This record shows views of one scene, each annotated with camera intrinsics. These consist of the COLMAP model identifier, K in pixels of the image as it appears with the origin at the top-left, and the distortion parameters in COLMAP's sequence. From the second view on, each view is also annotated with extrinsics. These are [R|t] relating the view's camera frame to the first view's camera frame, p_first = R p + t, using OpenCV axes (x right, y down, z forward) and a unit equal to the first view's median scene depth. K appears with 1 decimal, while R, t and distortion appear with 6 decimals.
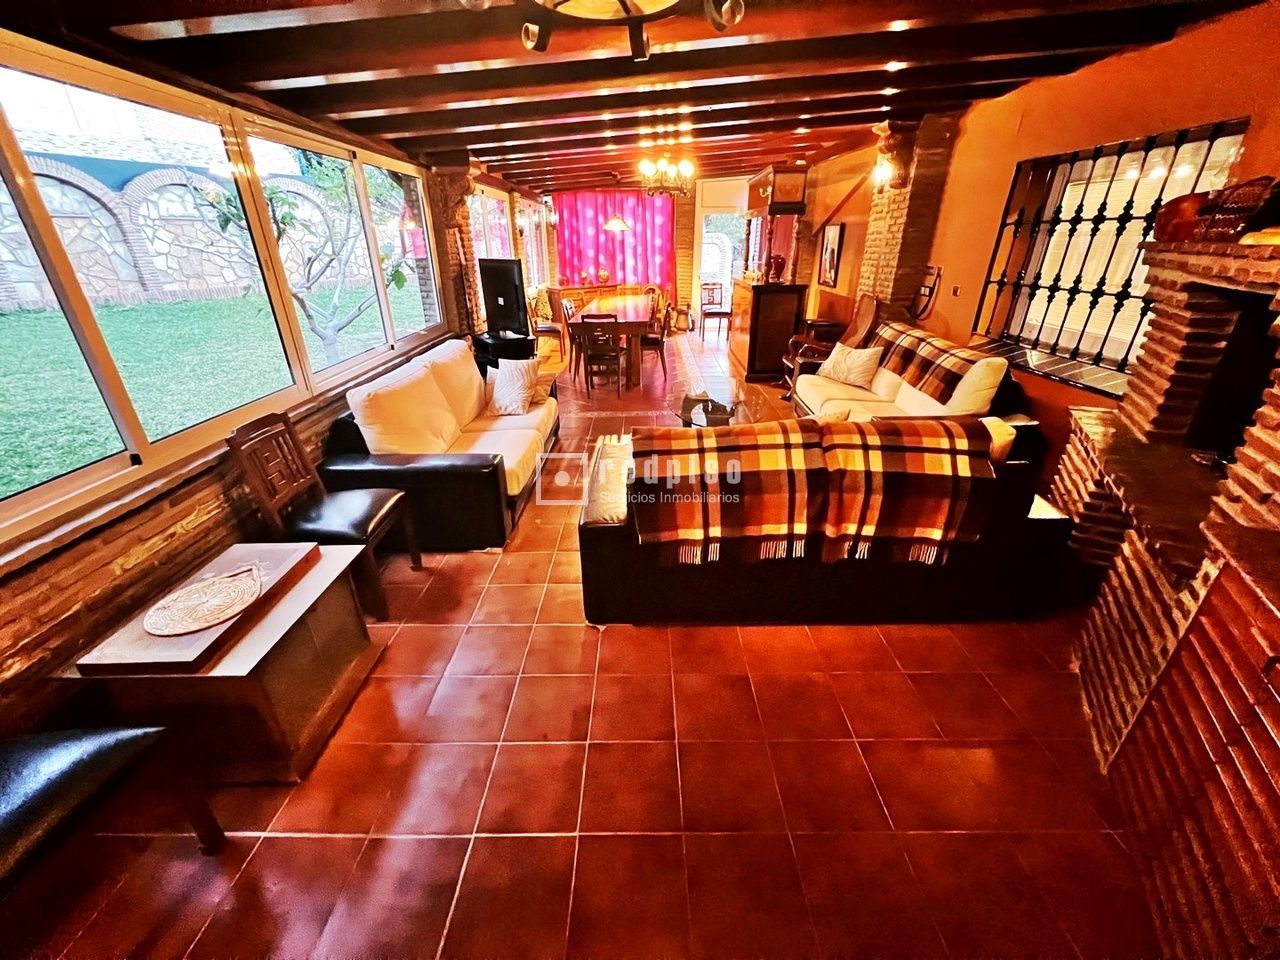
lens RADIAL K [[514.3, 0, 641.5], [0, 514.3, 482.6], [0, 0, 1]] dist [-0.001757, 0.000533]
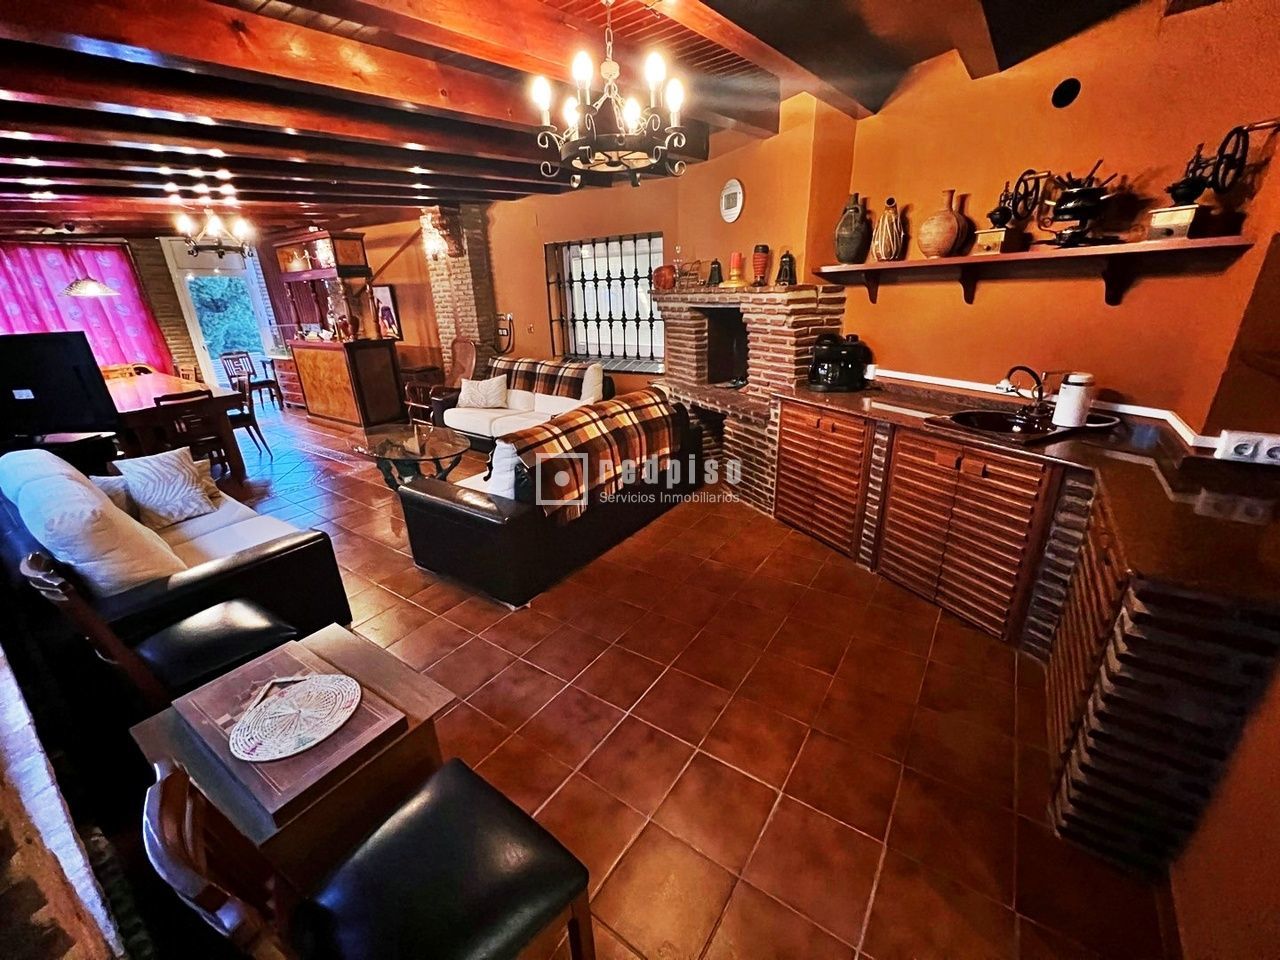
lens RADIAL K [[514.3, 0, 640.8], [0, 514.3, 481.7], [0, 0, 1]] dist [-0.001757, 0.000533]
pose [[0.573113, -0.299707, 0.762704, -0.503229], [0.378023, 0.922468, 0.078431, 0.016308], [-0.727076, 0.243370, 0.641975, -0.017002]]
